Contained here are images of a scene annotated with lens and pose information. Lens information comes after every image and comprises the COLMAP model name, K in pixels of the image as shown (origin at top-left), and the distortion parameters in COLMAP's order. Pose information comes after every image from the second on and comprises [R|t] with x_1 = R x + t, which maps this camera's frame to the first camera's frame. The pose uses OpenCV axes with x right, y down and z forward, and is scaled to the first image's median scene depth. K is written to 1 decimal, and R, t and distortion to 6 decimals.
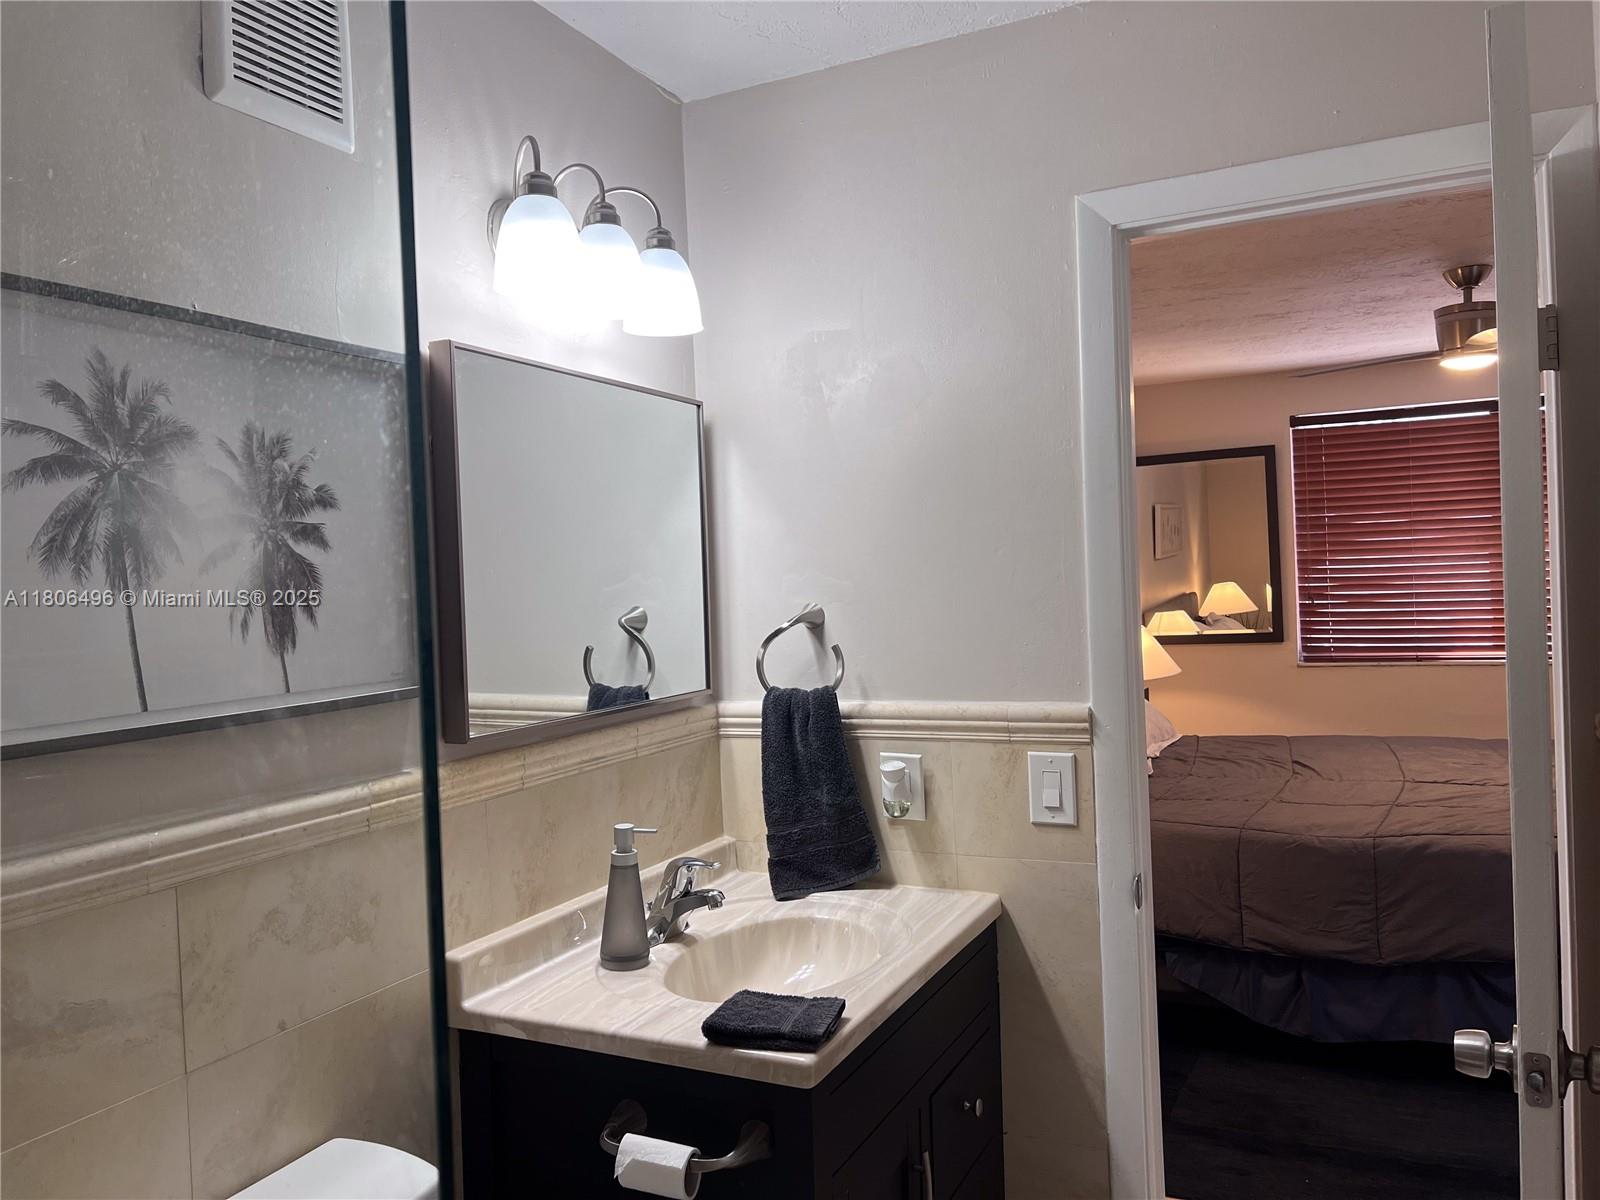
lens RADIAL K [[1203.5, 0, 799.6], [0, 1203.5, 592.0], [0, 0, 1]] dist [0.043586, -0.048509]
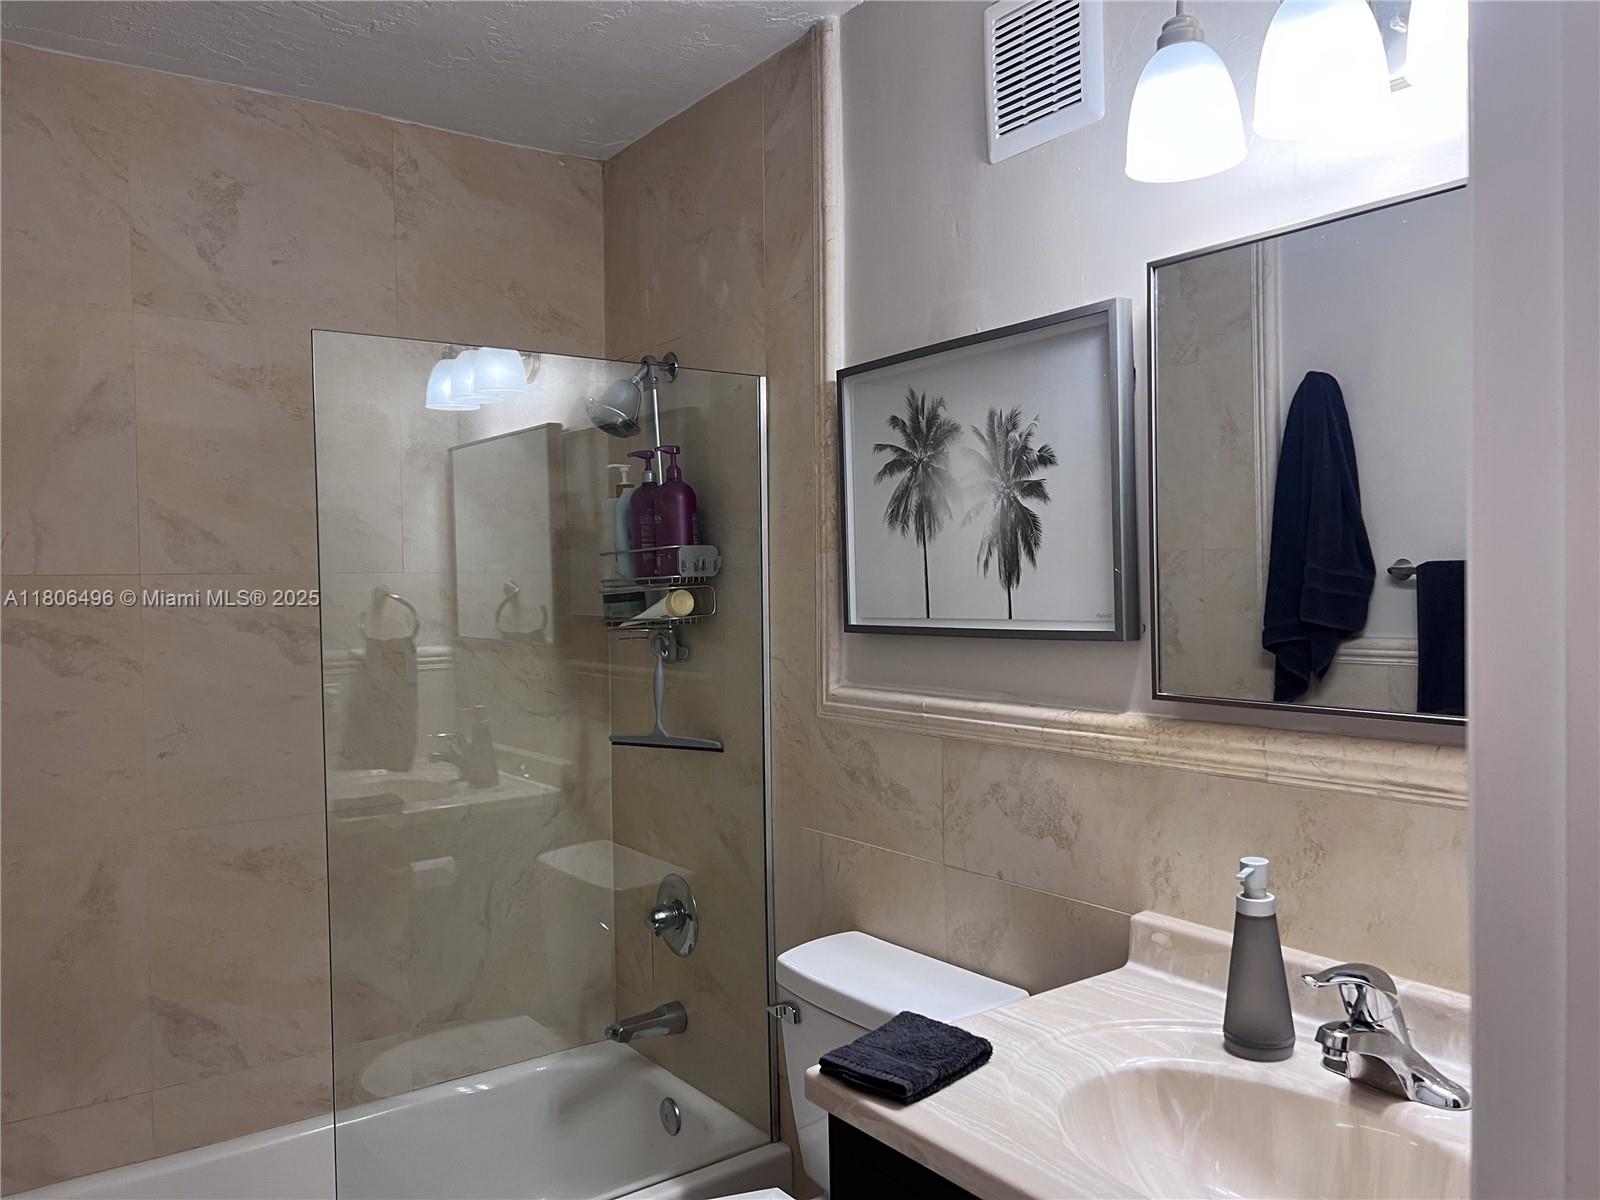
lens RADIAL K [[1203.5, 0, 803.5], [0, 1203.5, 604.8], [0, 0, 1]] dist [0.043586, -0.048509]
pose [[-0.478768, 0.063881, -0.875614, 0.789115], [0.027621, 0.997952, 0.057704, -0.009892], [0.877507, 0.003441, -0.479552, 1.442271]]
